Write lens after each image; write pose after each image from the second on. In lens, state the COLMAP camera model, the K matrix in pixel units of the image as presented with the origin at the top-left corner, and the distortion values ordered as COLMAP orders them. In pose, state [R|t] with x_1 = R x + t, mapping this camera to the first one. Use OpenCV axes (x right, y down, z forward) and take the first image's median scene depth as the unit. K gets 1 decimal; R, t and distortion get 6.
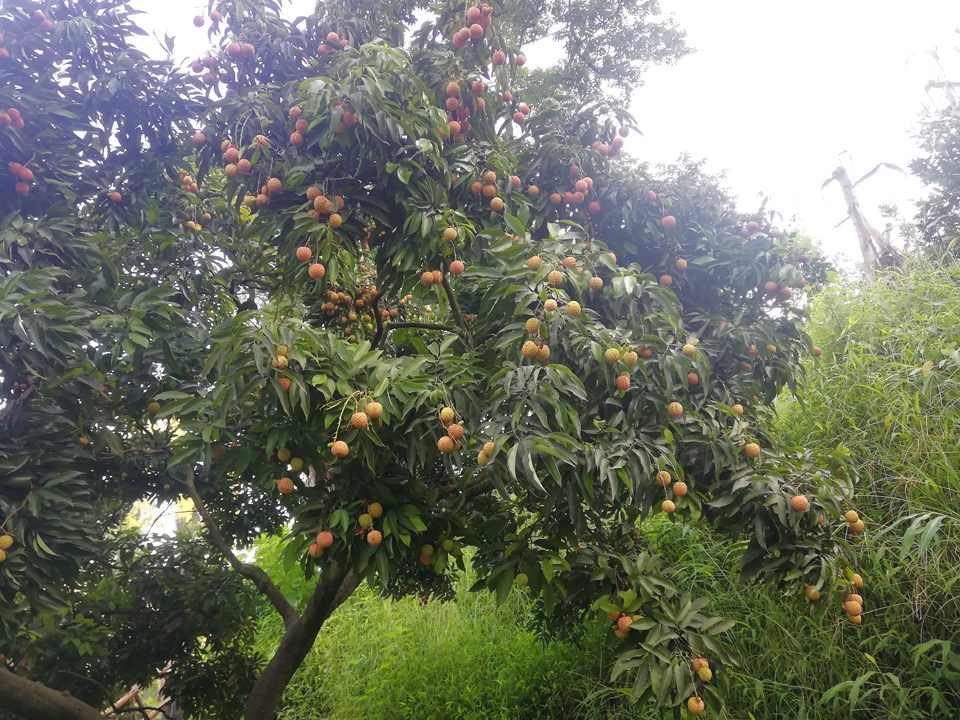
lens RADIAL K [[747.9, 0, 480.0], [0, 747.9, 360.0], [0, 0, 1]] dist [-0.004357, -0.002997]
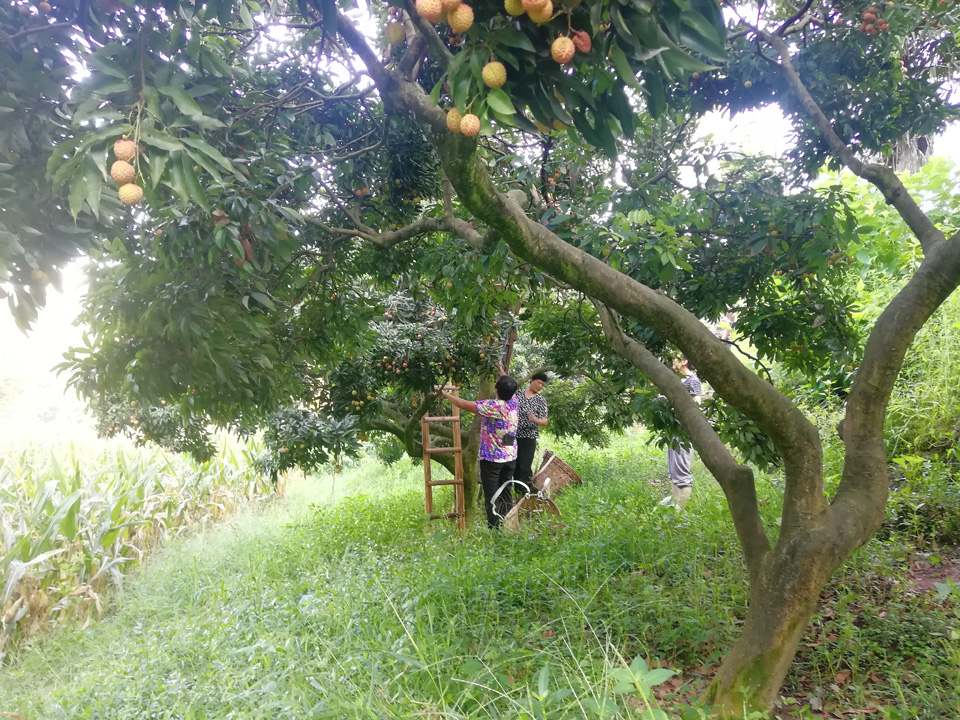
lens RADIAL K [[747.9, 0, 480.0], [0, 747.9, 360.0], [0, 0, 1]] dist [-0.004357, -0.002997]
pose [[0.788255, 0.144604, -0.598117, -0.118316], [0.110184, 0.923119, 0.368389, 0.111033], [0.605403, -0.356287, 0.711720, 0.144144]]
